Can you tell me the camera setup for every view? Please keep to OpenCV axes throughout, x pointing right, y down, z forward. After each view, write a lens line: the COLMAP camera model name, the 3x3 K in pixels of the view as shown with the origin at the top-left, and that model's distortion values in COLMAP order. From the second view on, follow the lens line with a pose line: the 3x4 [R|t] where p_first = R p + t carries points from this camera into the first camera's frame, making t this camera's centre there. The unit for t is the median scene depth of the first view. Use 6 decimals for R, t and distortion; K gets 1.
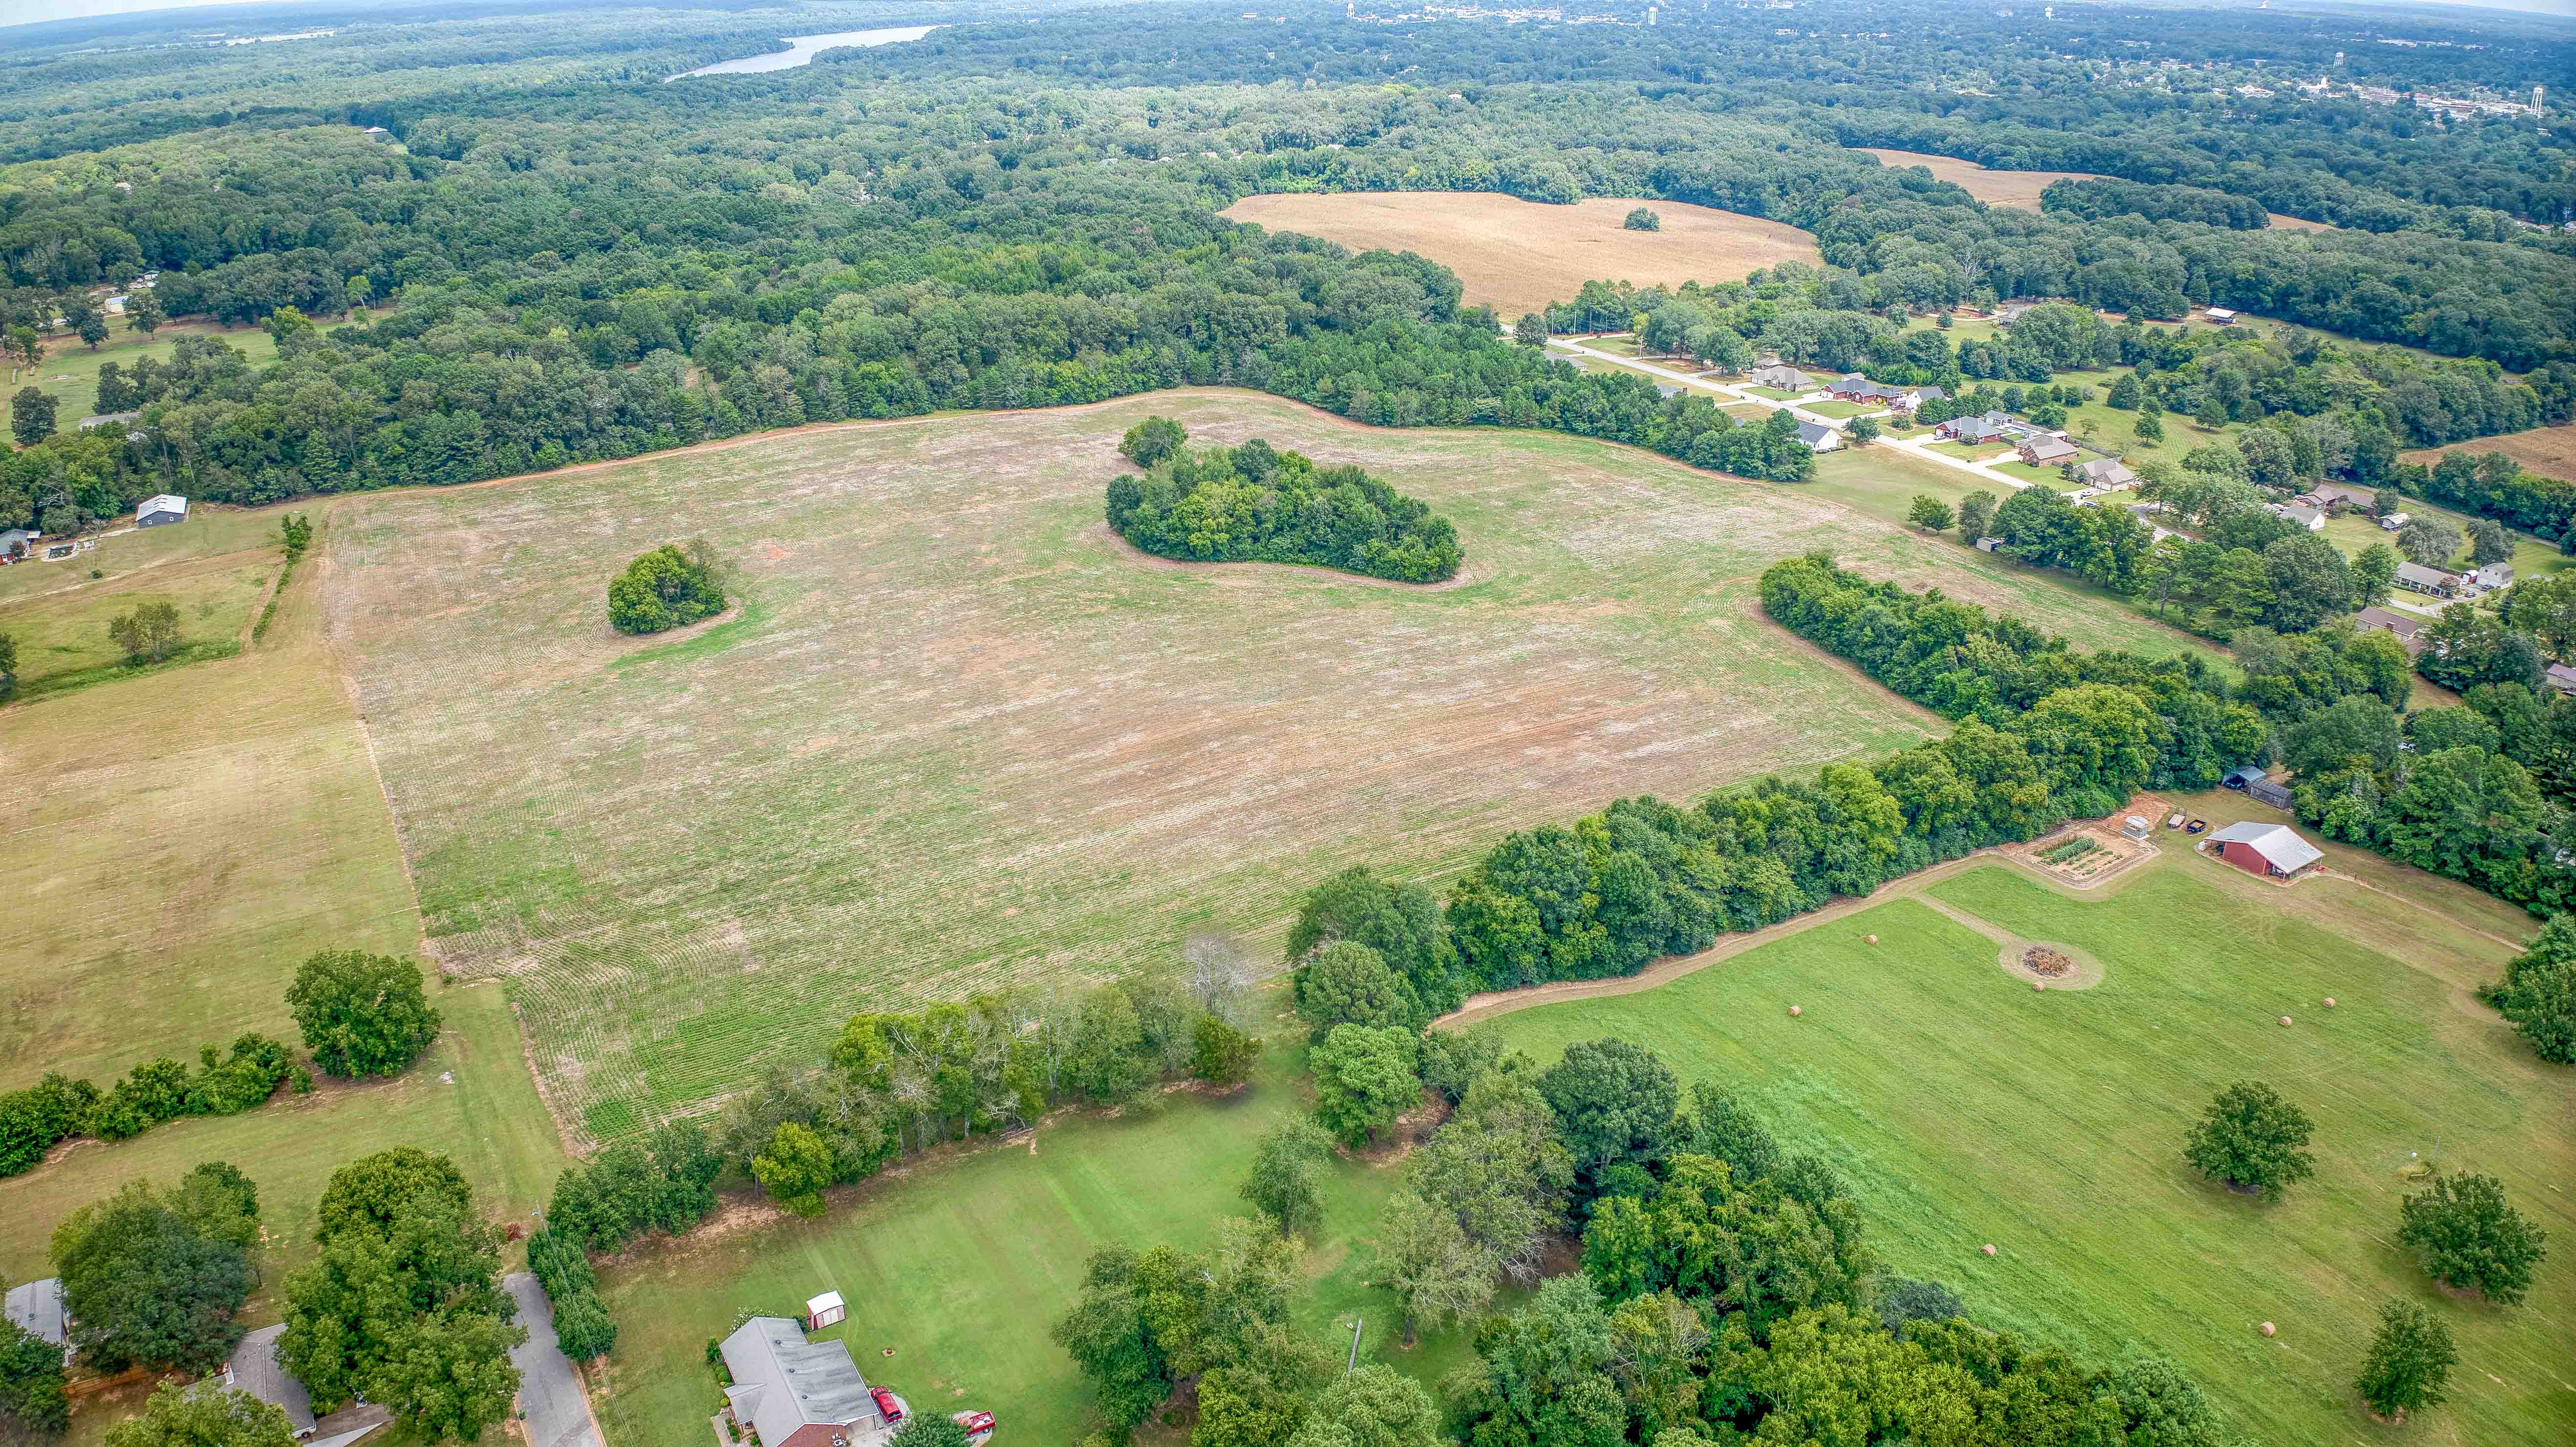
lens RADIAL K [[1809.9, 0, 1295.3], [0, 1809.9, 718.3], [0, 0, 1]] dist [-0.099847, -0.016570]
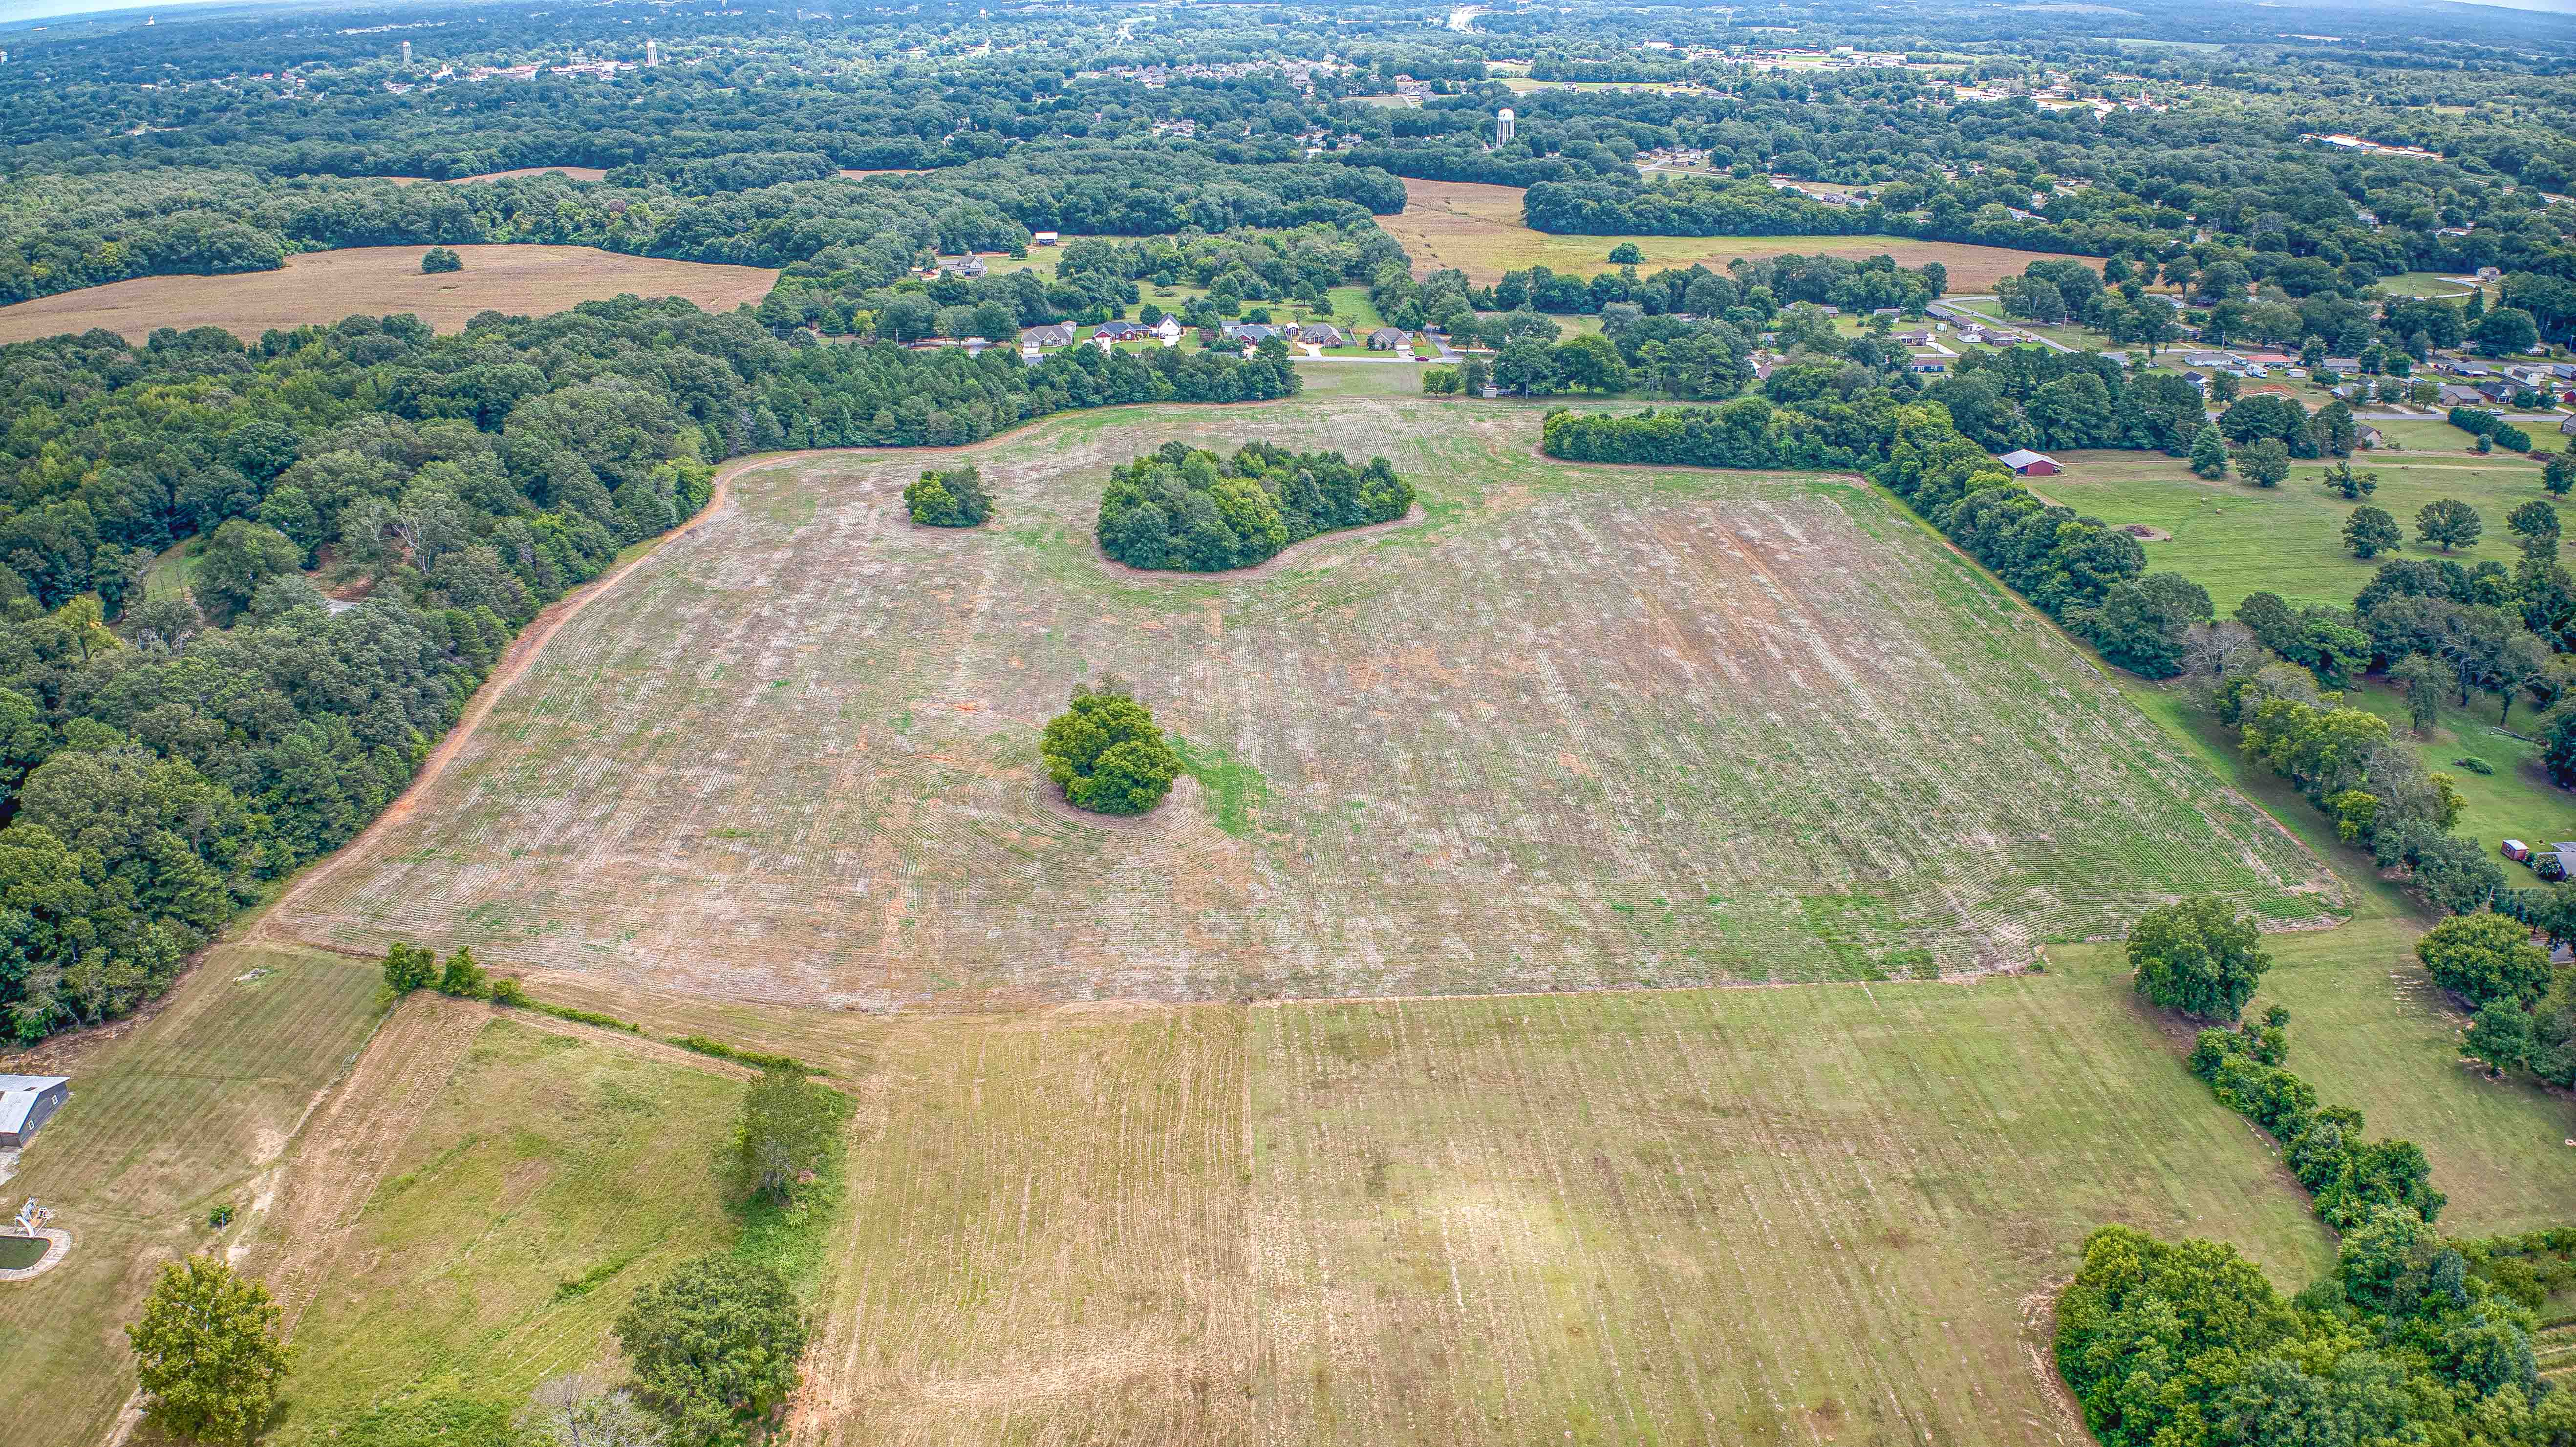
lens RADIAL K [[1809.9, 0, 1306.1], [0, 1809.9, 709.3], [0, 0, 1]] dist [-0.099847, -0.016570]
pose [[0.463130, -0.343064, 0.817201, -0.751789], [0.347689, 0.918460, 0.188528, -0.164097], [-0.815244, 0.196819, 0.544646, 0.403489]]
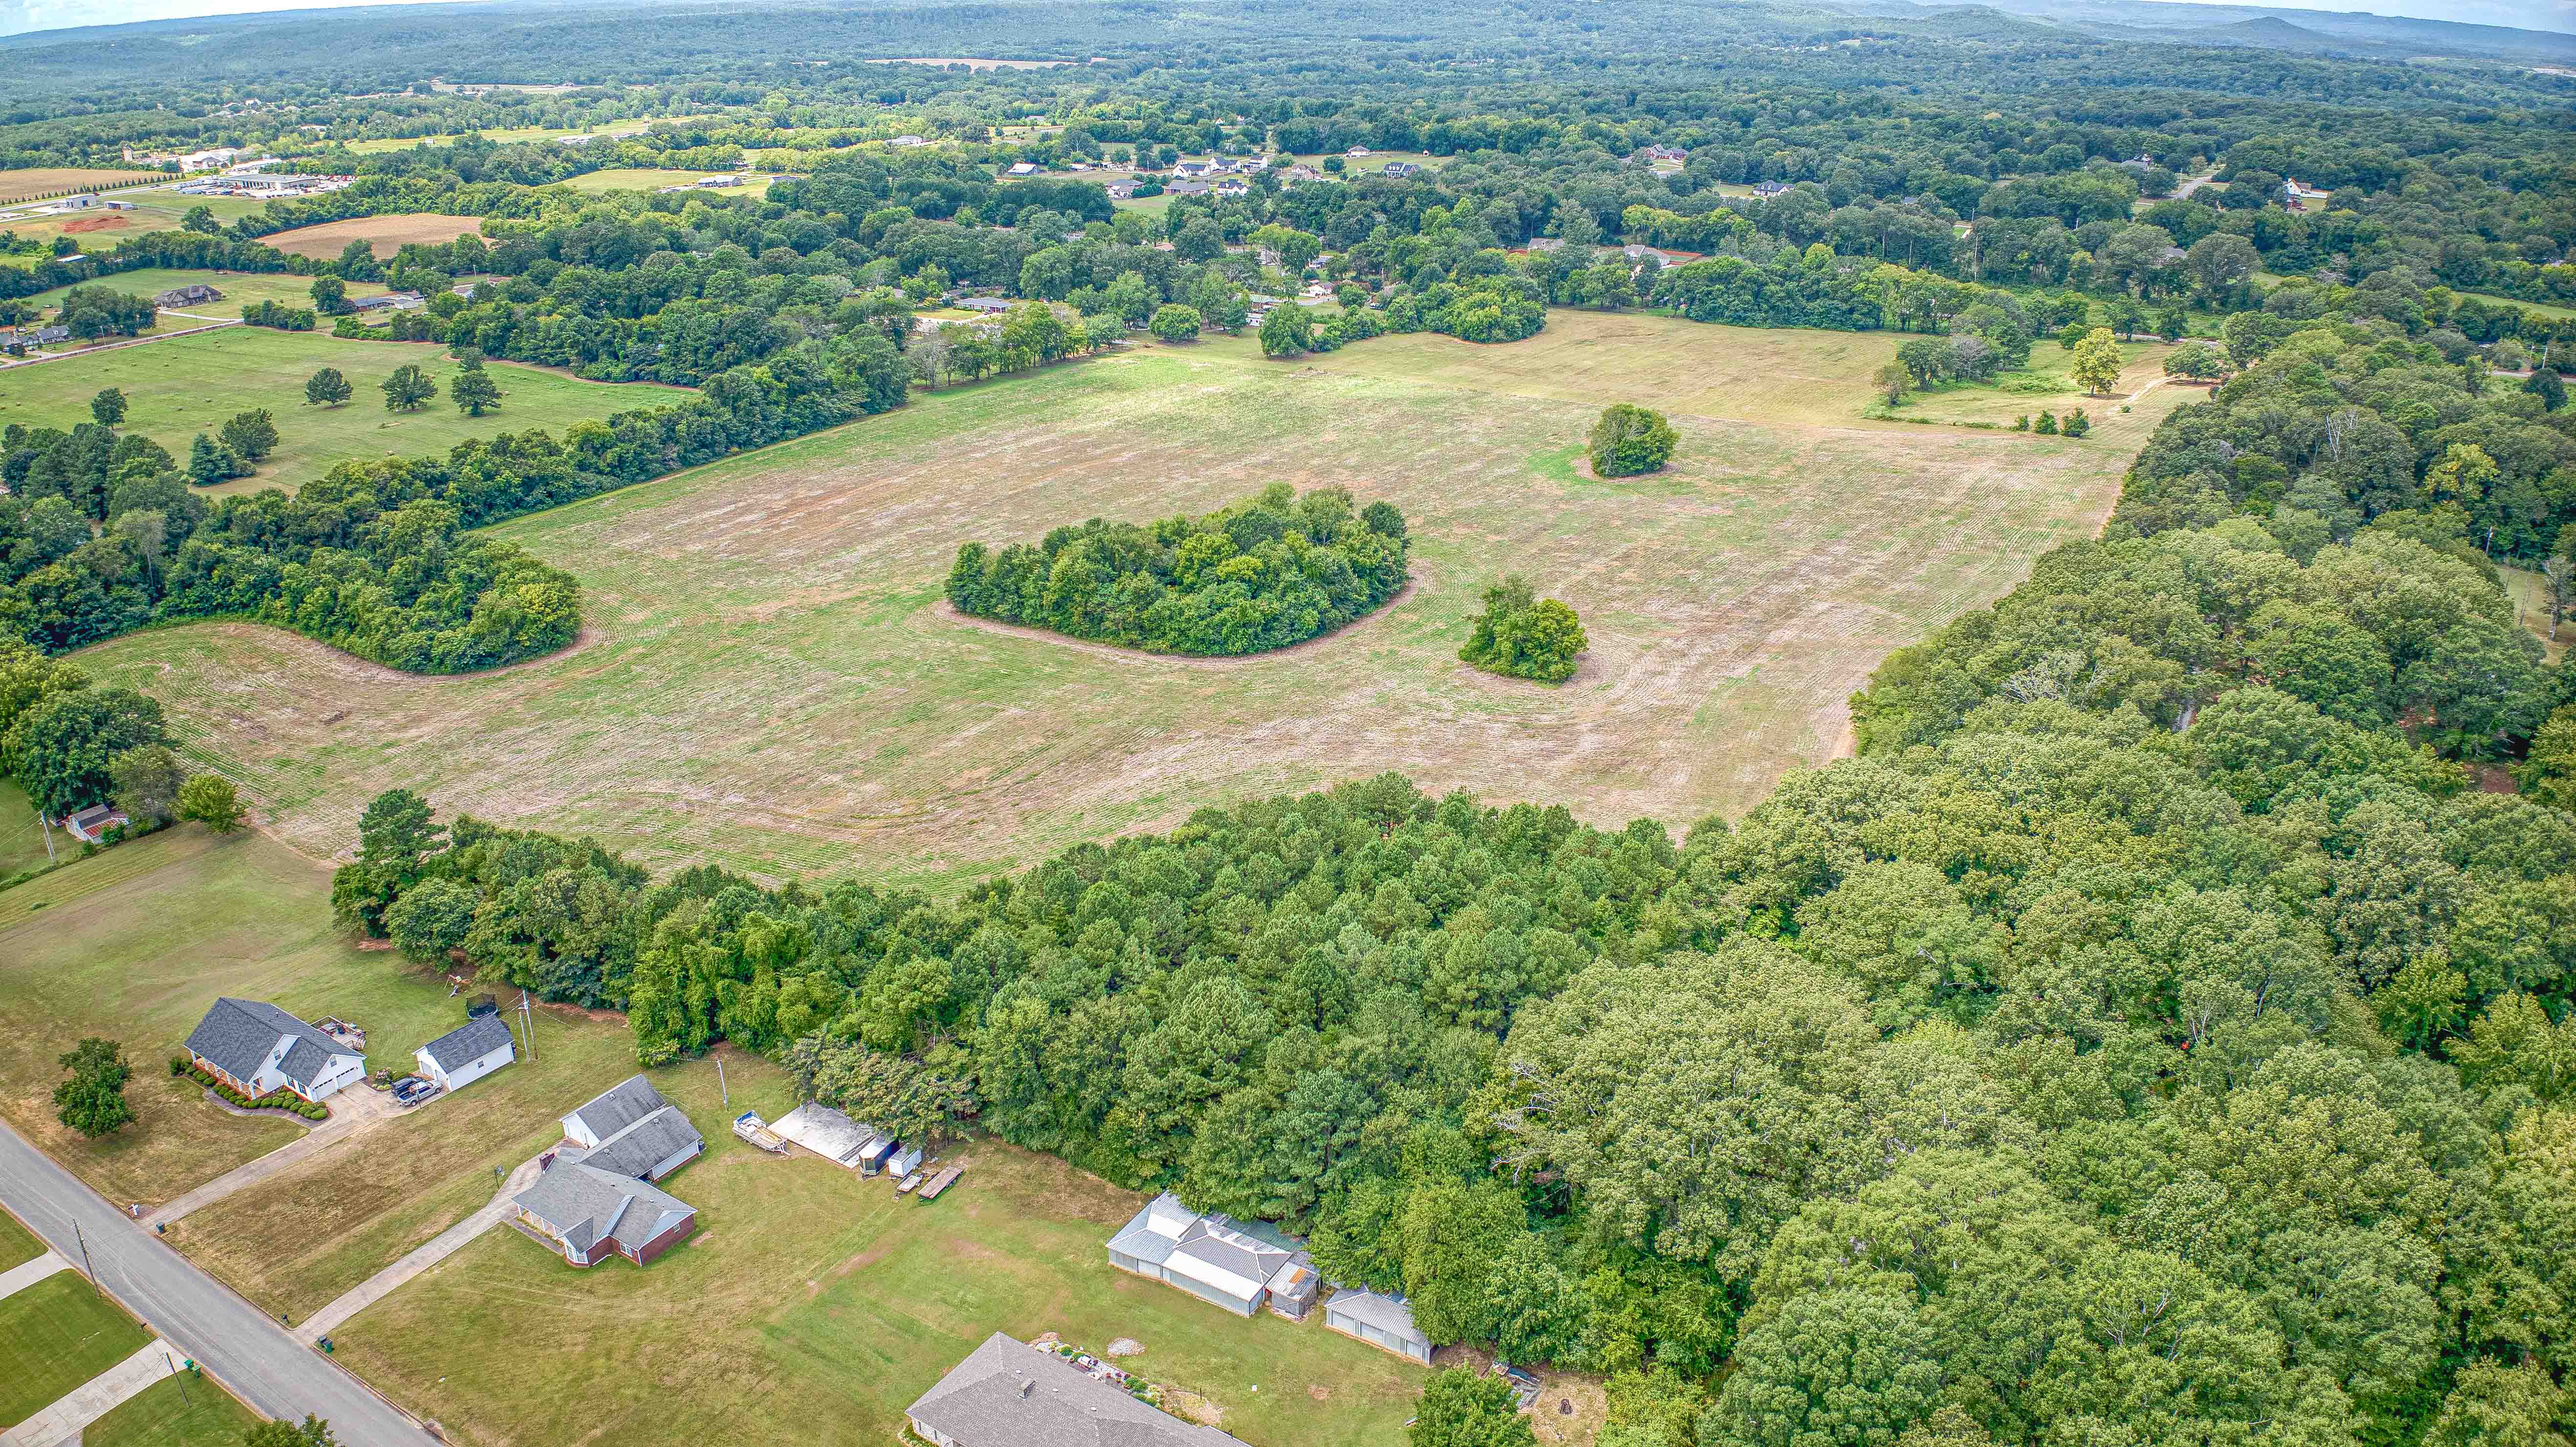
lens RADIAL K [[1809.9, 0, 1302.1], [0, 1809.9, 720.5], [0, 0, 1]] dist [-0.099847, -0.016570]
pose [[-0.901250, 0.171994, -0.397702, 0.240350], [-0.165392, 0.711797, 0.682635, -0.537952], [0.400492, 0.681002, -0.613060, 1.371536]]
